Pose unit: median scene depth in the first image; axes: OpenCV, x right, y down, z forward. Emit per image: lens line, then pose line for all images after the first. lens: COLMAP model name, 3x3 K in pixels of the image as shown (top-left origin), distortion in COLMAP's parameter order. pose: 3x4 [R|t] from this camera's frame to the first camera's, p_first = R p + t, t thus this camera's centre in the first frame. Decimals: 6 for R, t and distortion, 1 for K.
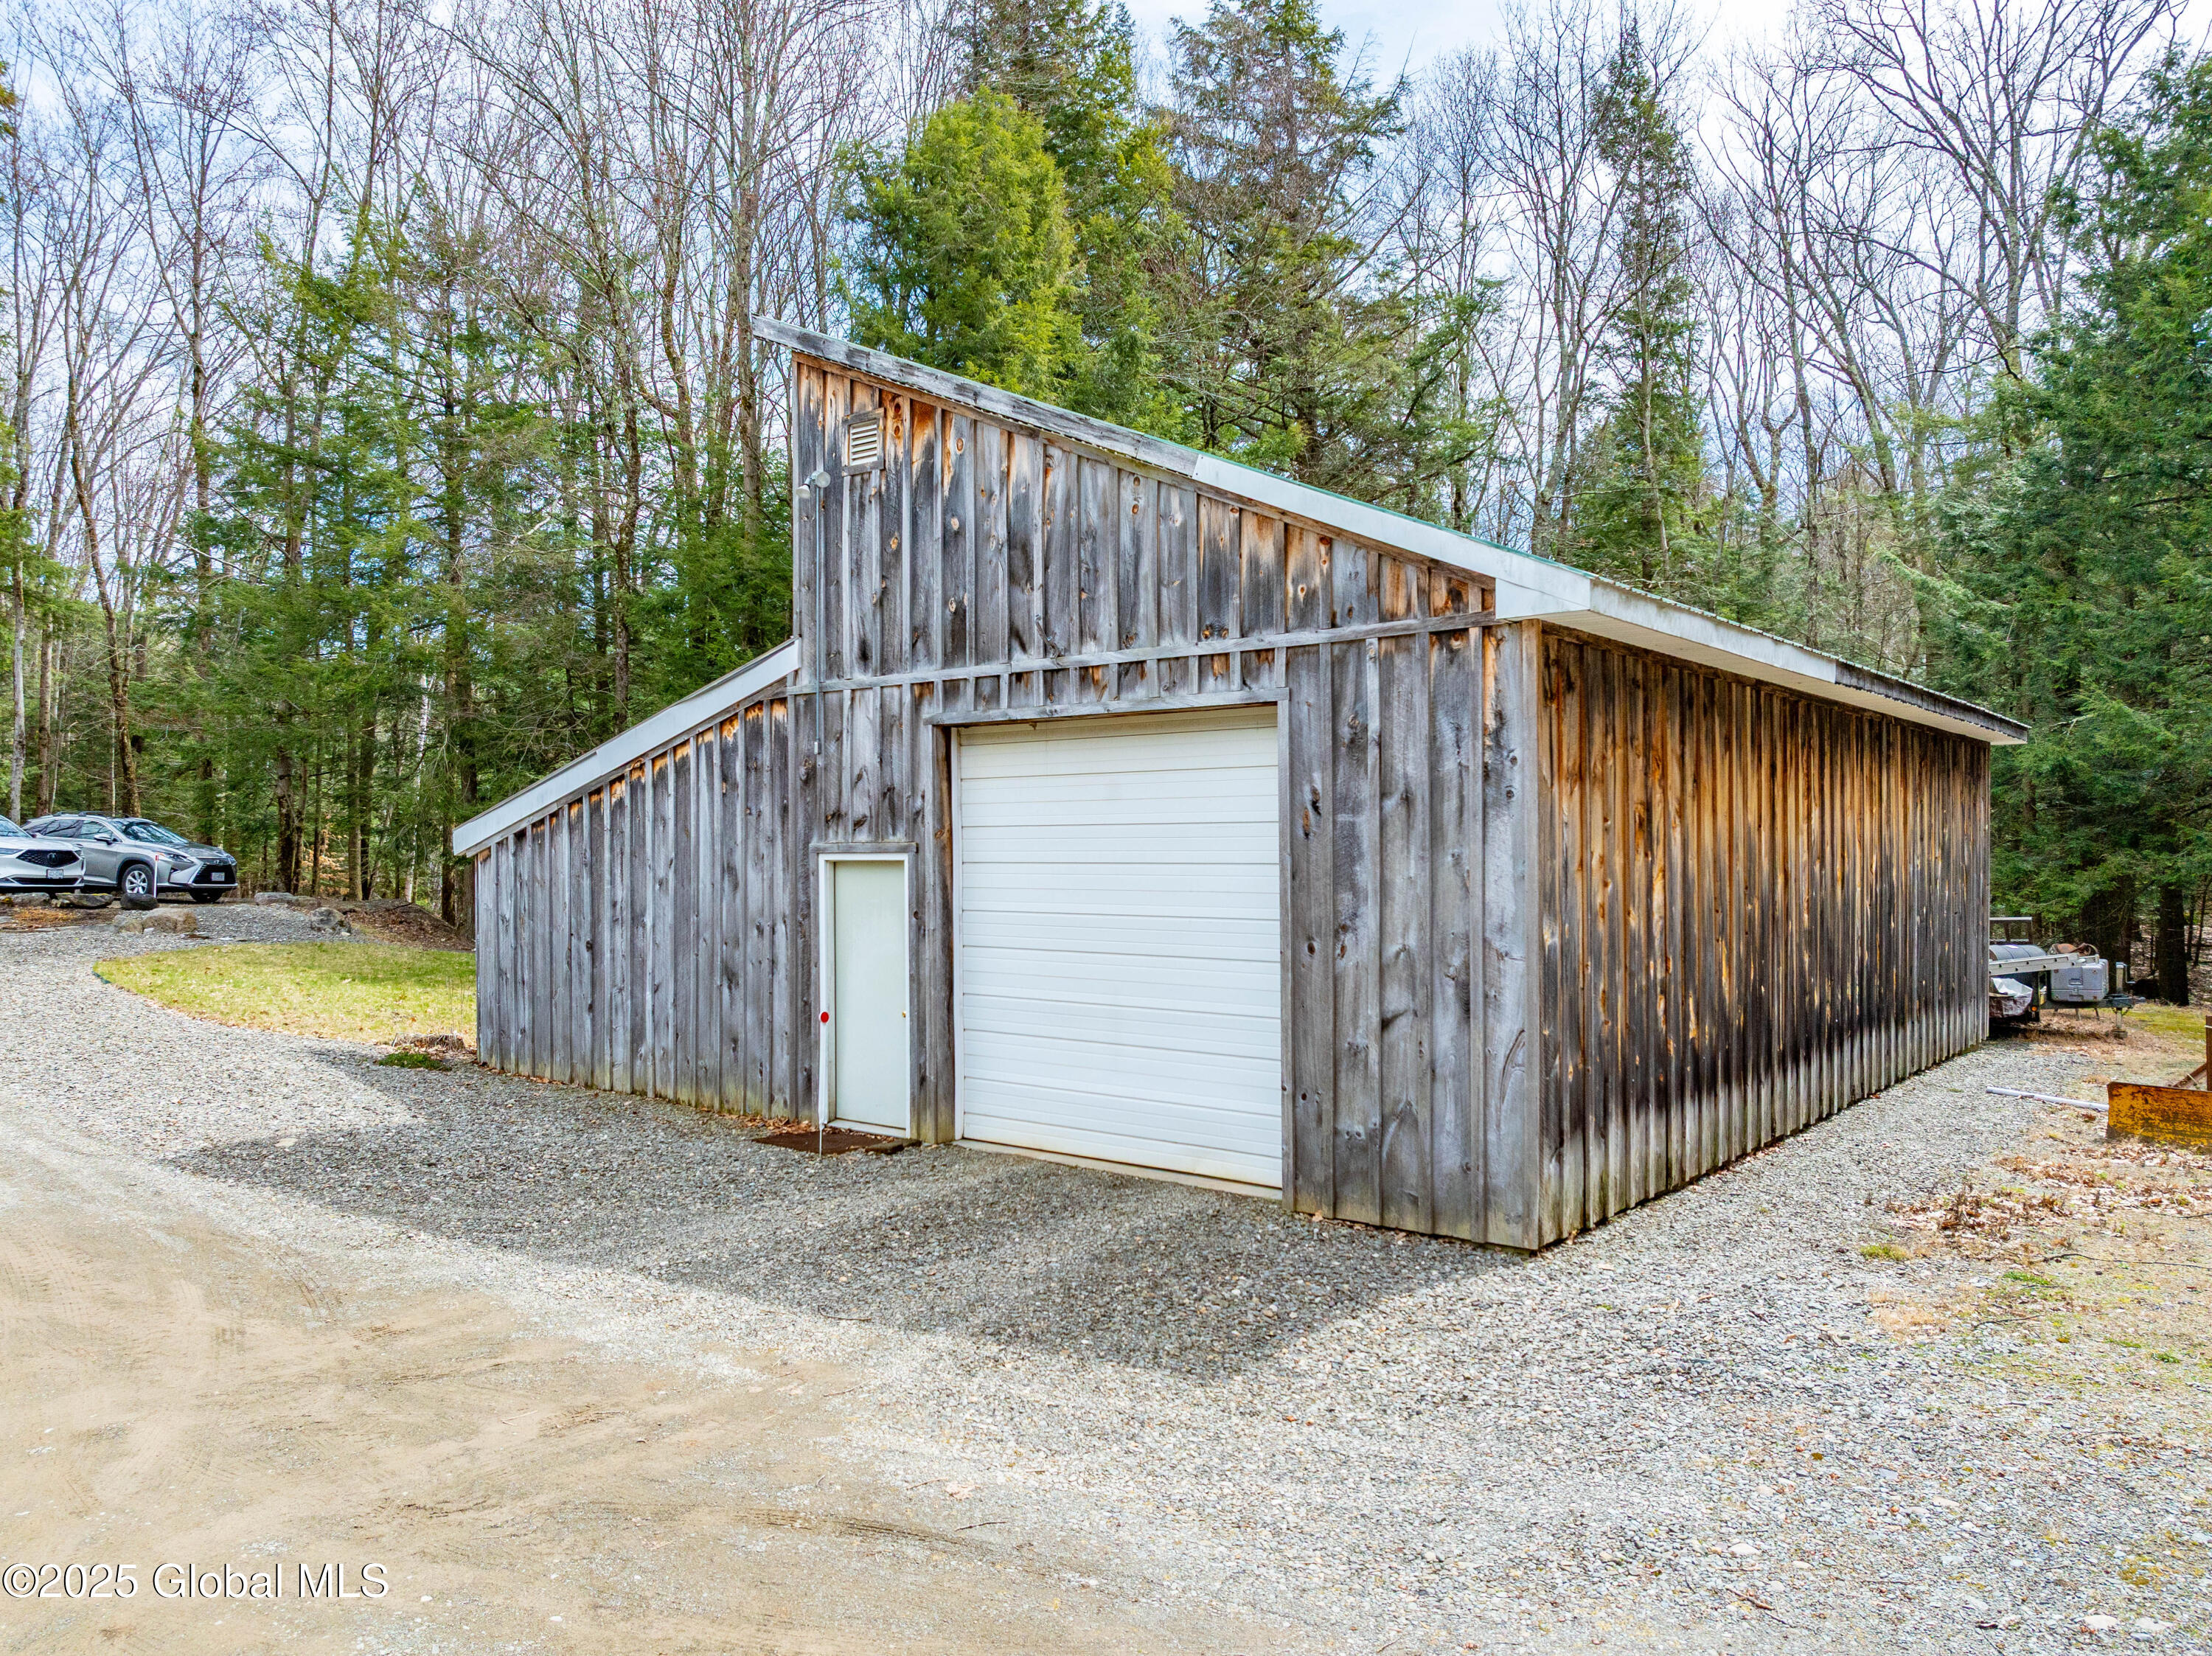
lens RADIAL K [[1605.0, 0, 1022.3], [0, 1605.0, 820.6], [0, 0, 1]] dist [-0.045672, 0.009083]
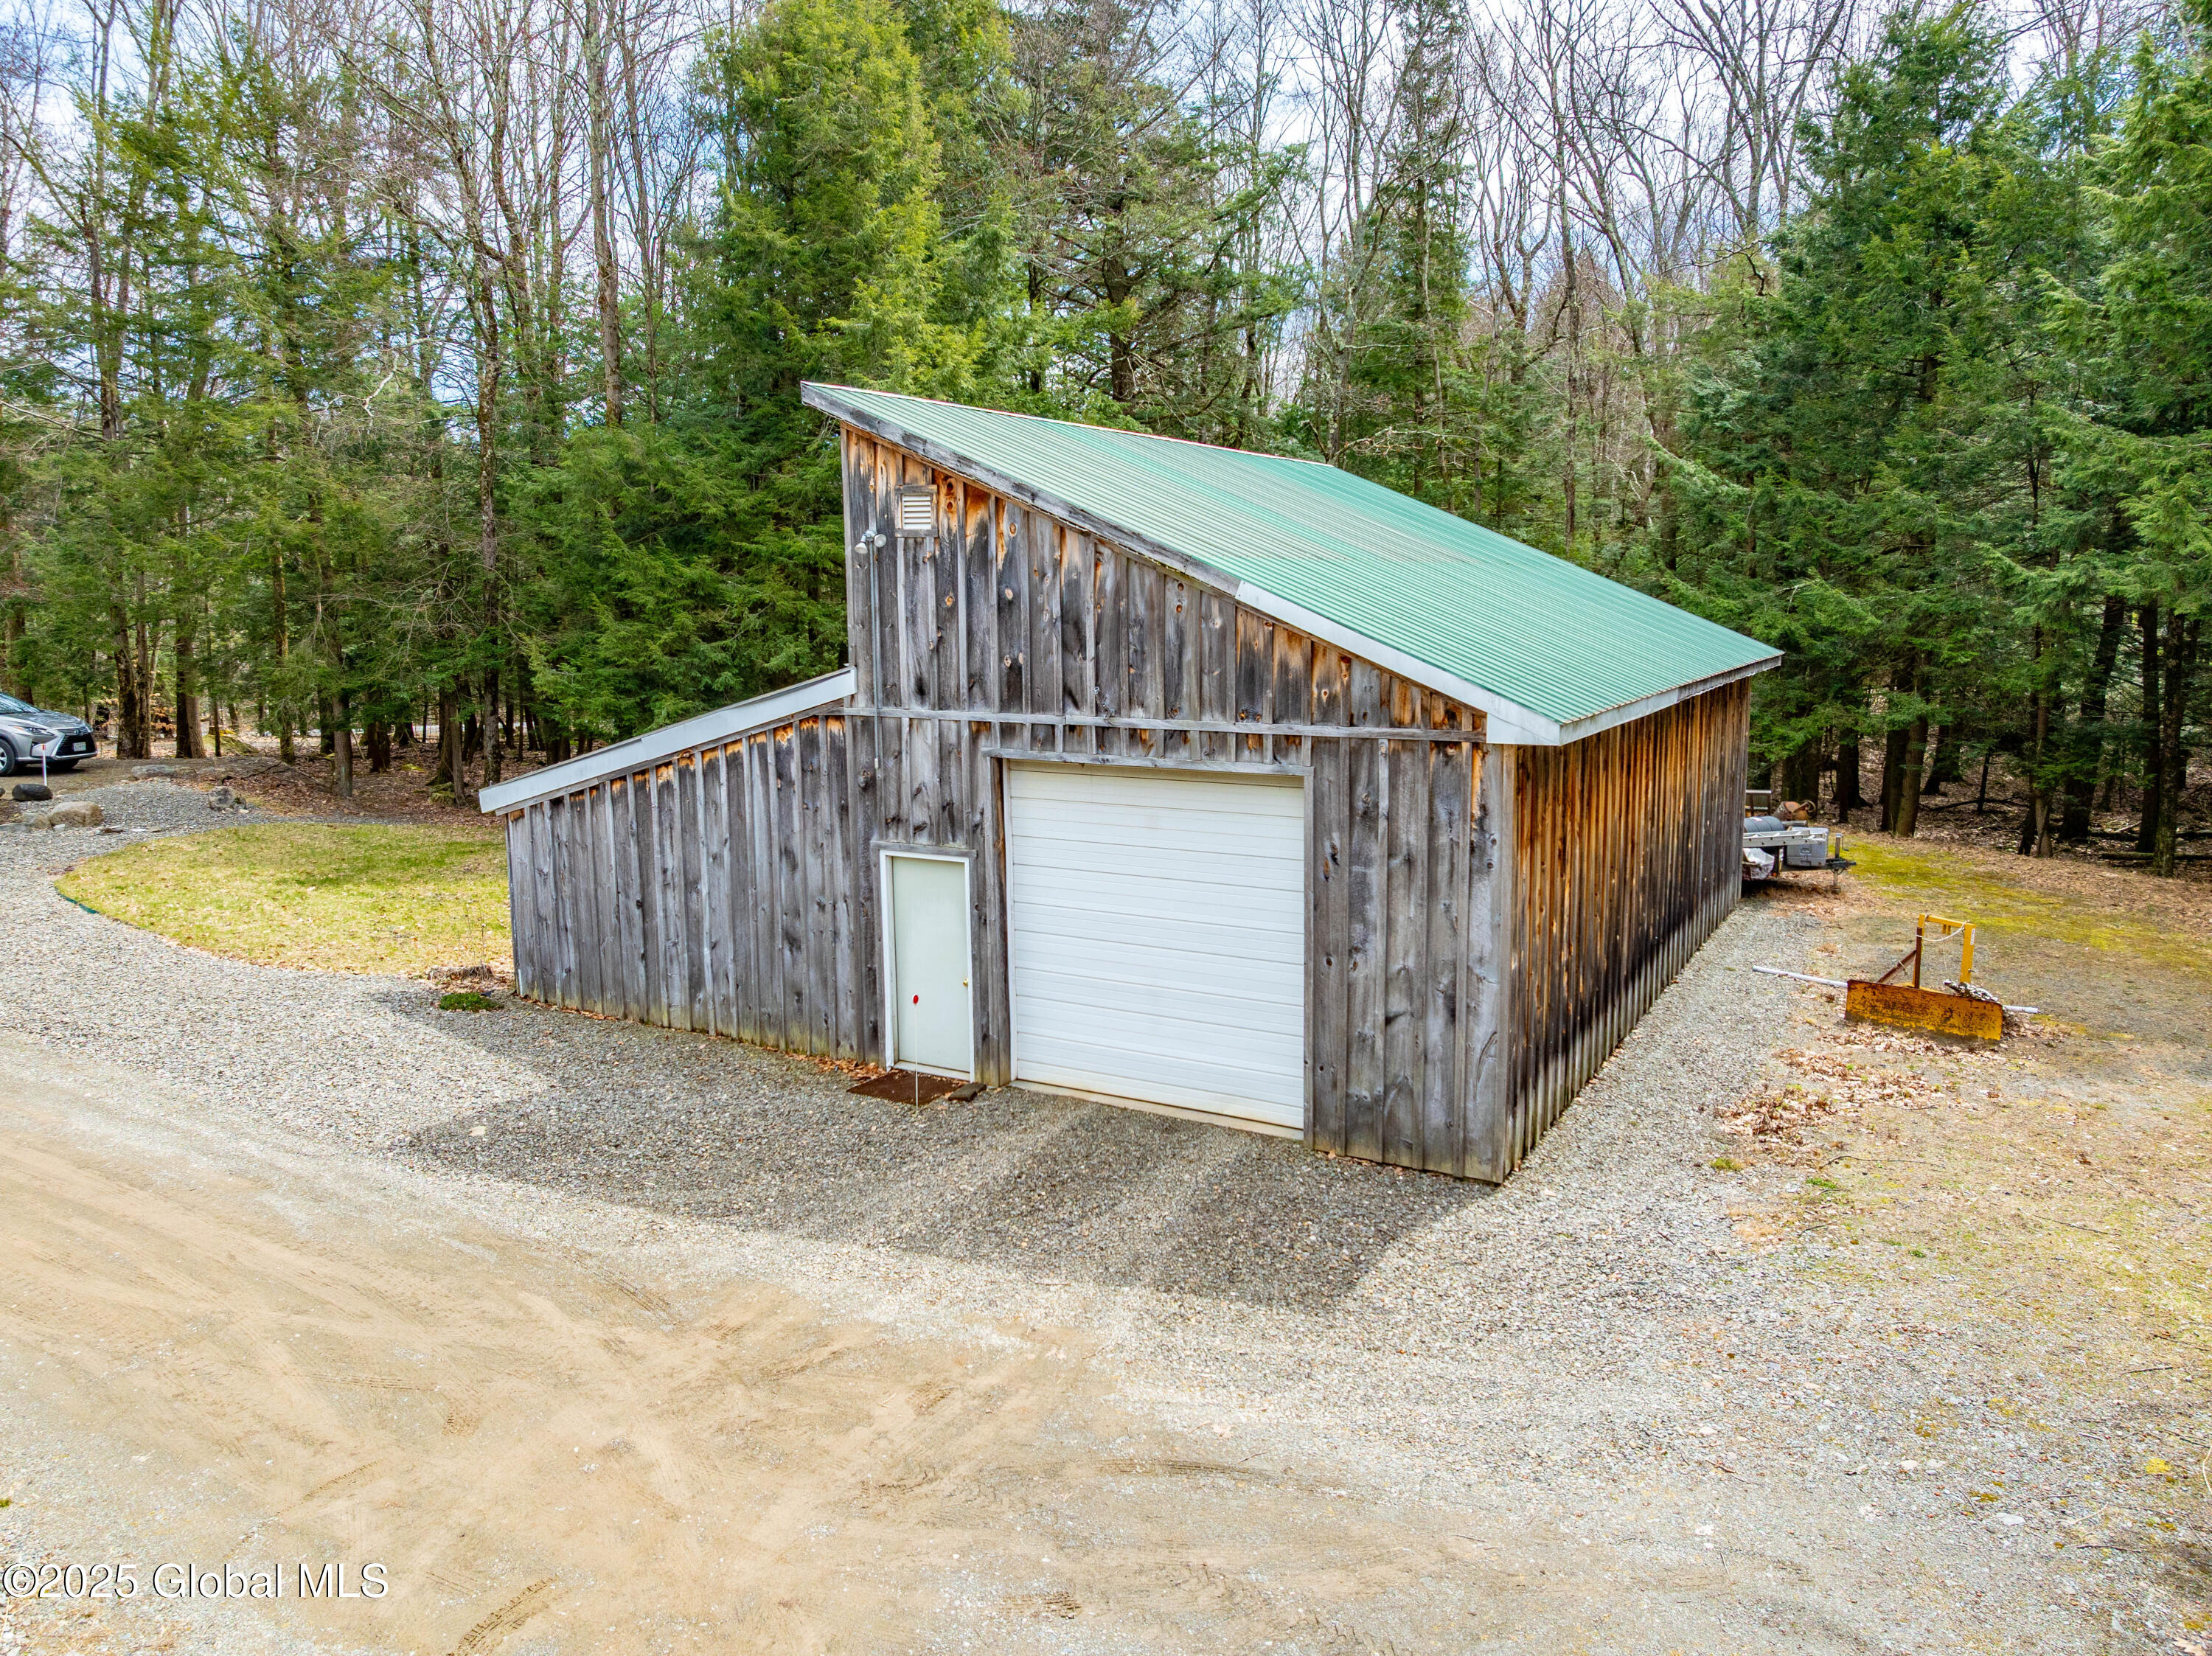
lens RADIAL K [[1620.8, 0, 983.0], [0, 1620.8, 748.8], [0, 0, 1]] dist [-0.038893, -0.007743]
pose [[0.987996, -0.035885, 0.150252, -0.260723], [0.015975, 0.991164, 0.131673, -0.241087], [-0.153650, -0.127692, 0.979840, -0.220755]]
